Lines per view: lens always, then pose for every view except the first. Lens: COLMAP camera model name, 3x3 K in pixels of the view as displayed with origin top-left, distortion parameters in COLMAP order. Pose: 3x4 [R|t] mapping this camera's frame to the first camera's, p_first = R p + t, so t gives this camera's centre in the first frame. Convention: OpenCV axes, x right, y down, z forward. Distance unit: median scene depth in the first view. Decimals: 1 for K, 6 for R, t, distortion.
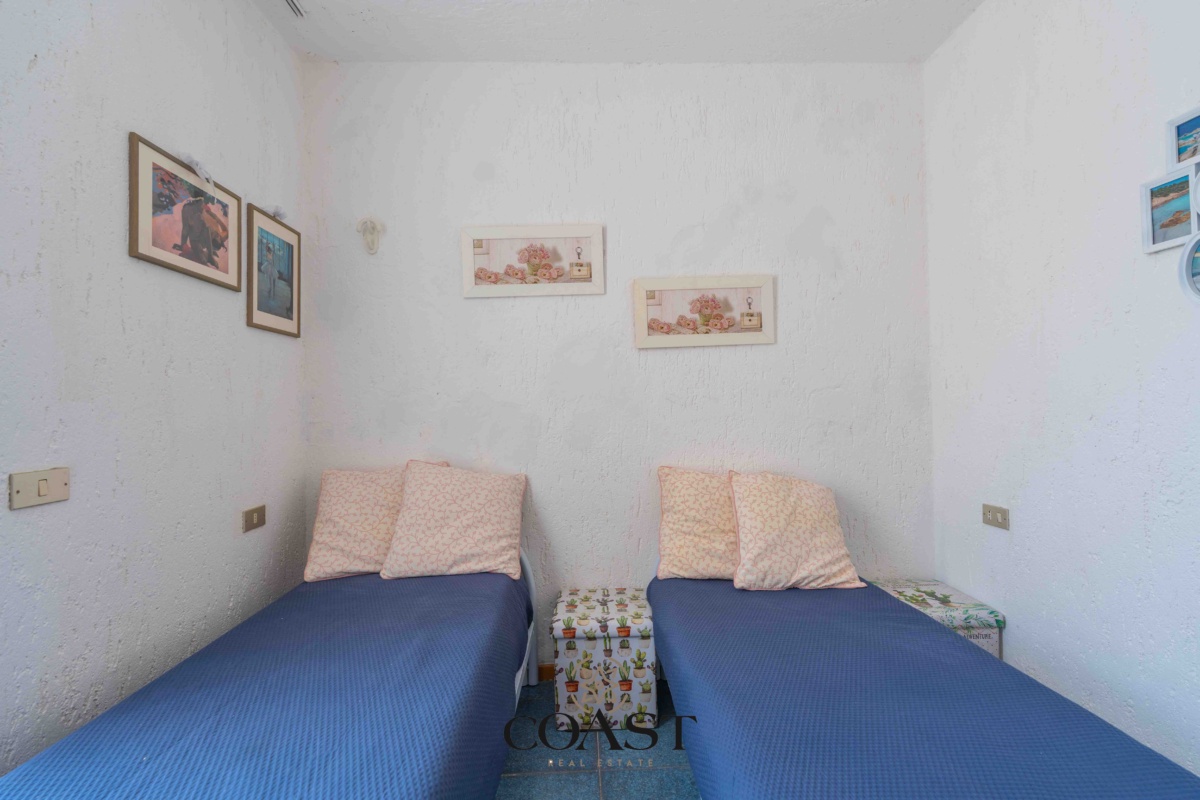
lens RADIAL K [[535.9, 0, 600.0], [0, 535.9, 400.0], [0, 0, 1]] dist [-0.011630, 0.004165]
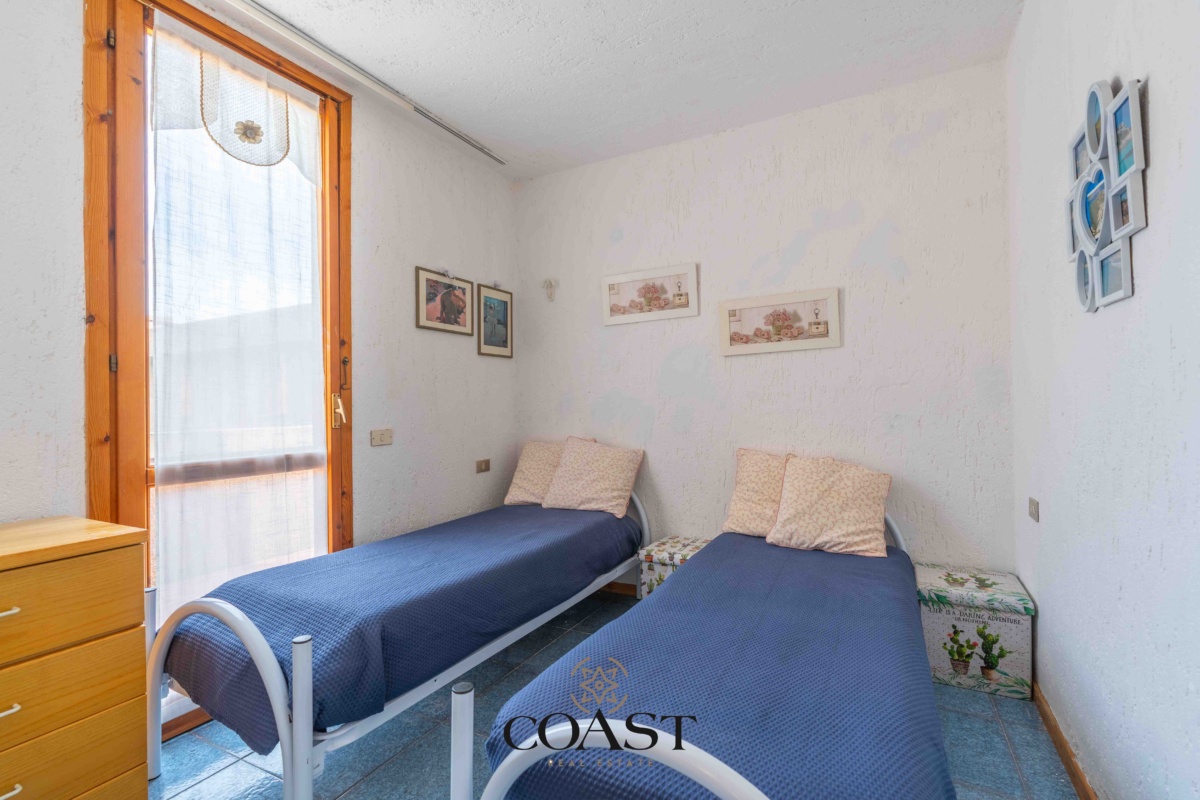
lens RADIAL K [[535.9, 0, 600.0], [0, 535.9, 400.0], [0, 0, 1]] dist [-0.011630, 0.004165]
pose [[0.867408, 0.000440, -0.497597, 0.528471], [0.006827, 0.999895, 0.012784, -0.010786], [0.497550, -0.014486, 0.867314, -0.303671]]
